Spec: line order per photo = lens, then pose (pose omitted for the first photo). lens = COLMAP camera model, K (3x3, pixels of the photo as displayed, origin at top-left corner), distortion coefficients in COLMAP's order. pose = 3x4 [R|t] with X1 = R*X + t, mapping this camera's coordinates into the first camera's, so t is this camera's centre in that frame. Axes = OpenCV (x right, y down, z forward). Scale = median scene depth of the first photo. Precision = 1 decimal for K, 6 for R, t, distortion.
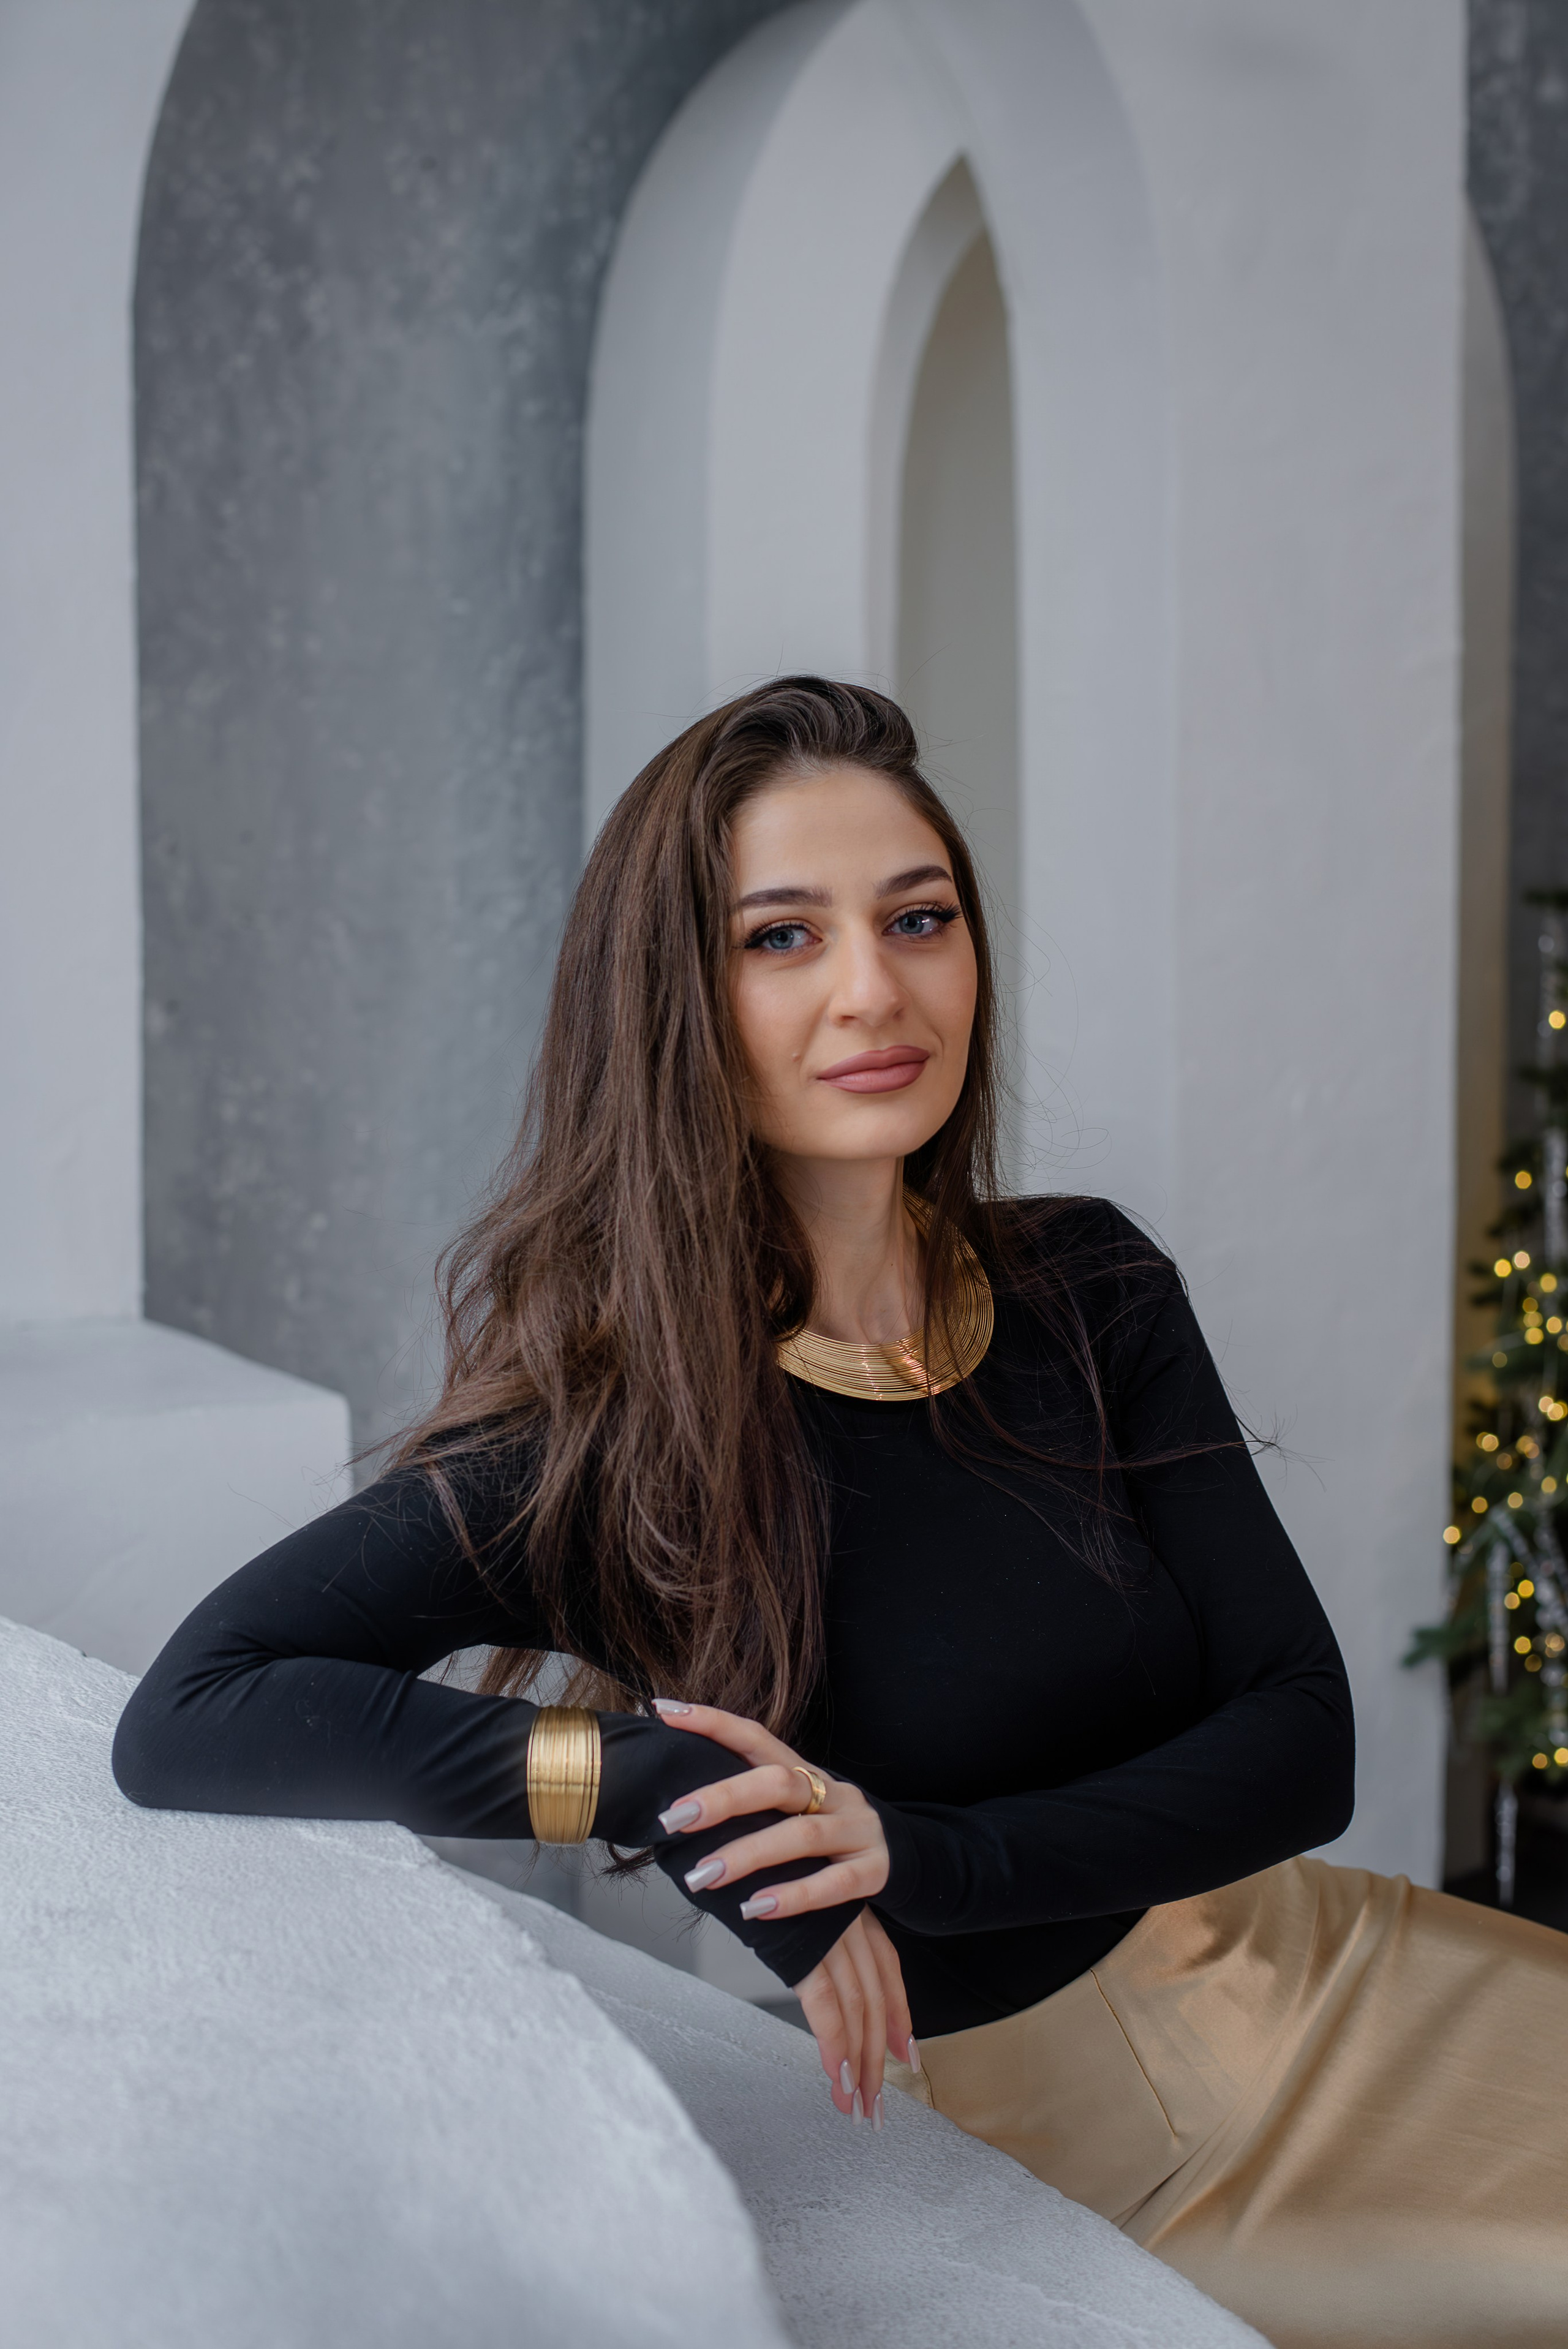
lens RADIAL K [[3549.4, 0, 784.0], [0, 3549.4, 1174.5], [0, 0, 1]] dist [-0.062539, -0.167561]
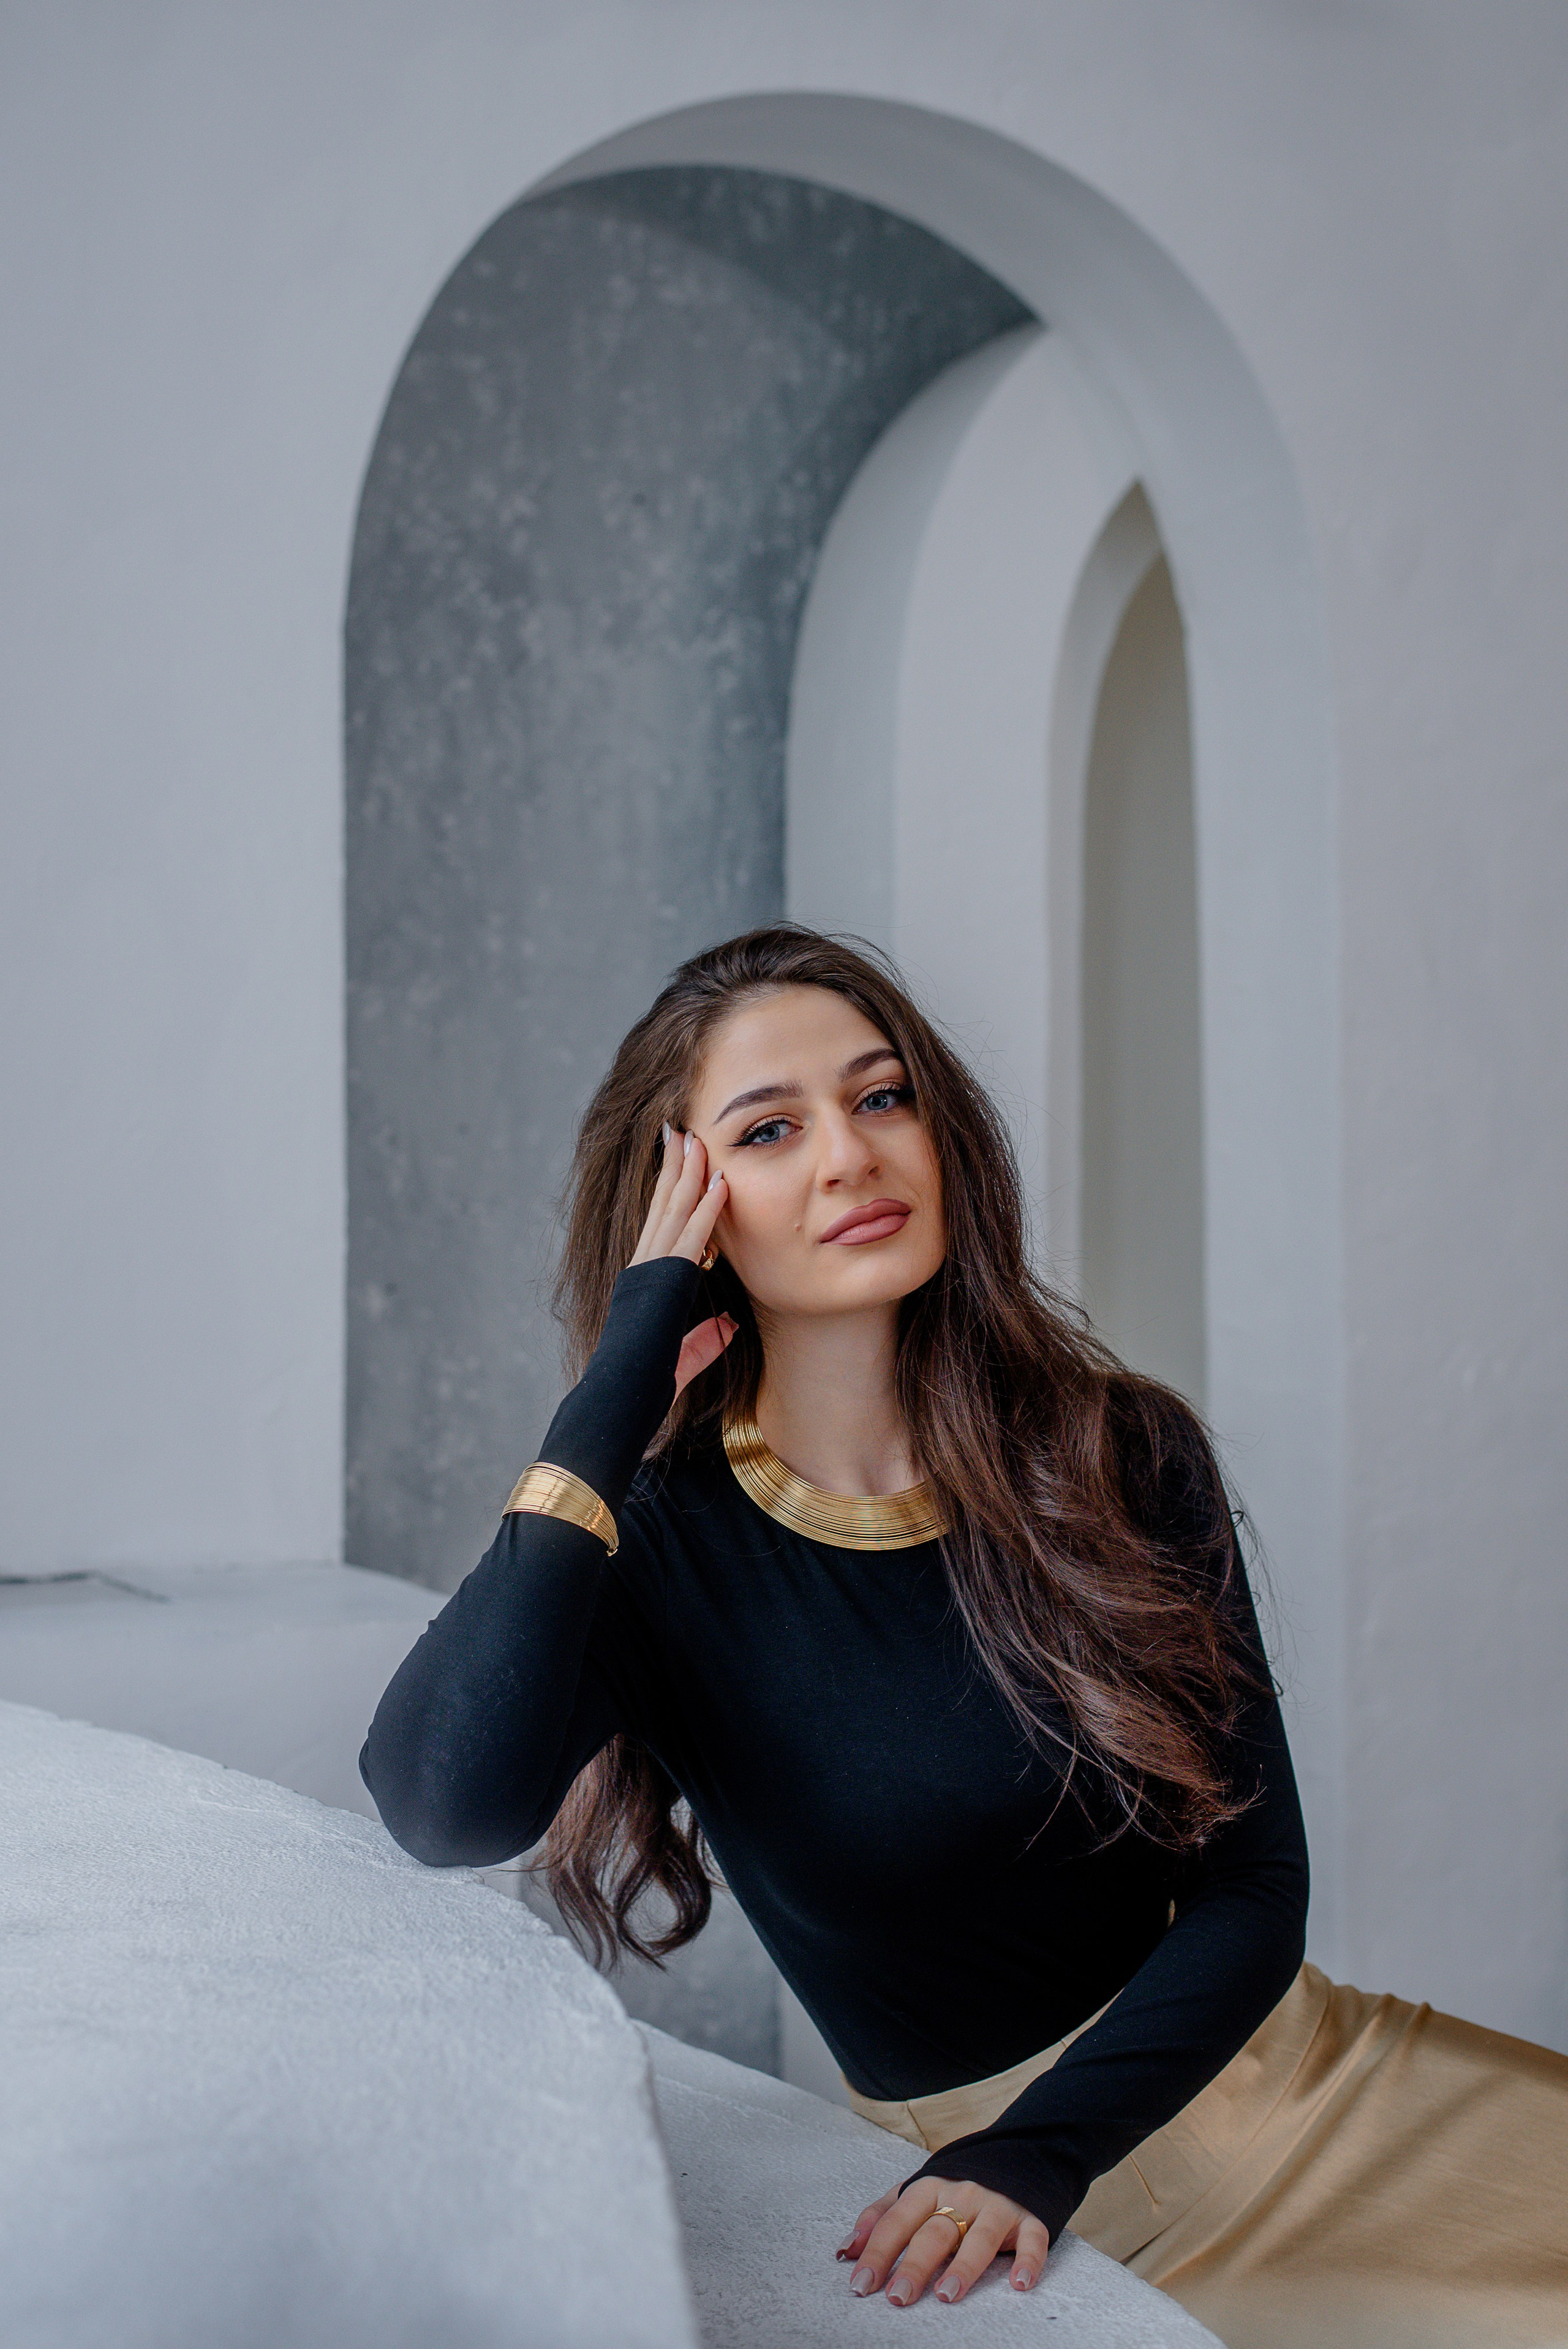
lens RADIAL K [[3846.3, 0, 789.2], [0, 3846.3, 1183.7], [0, 0, 1]] dist [-0.080653, -0.055394]
pose [[0.995300, -0.005536, -0.096680, 0.055918], [-0.004668, 0.994461, -0.104998, 0.041095], [0.096726, 0.104956, 0.989762, -0.123359]]
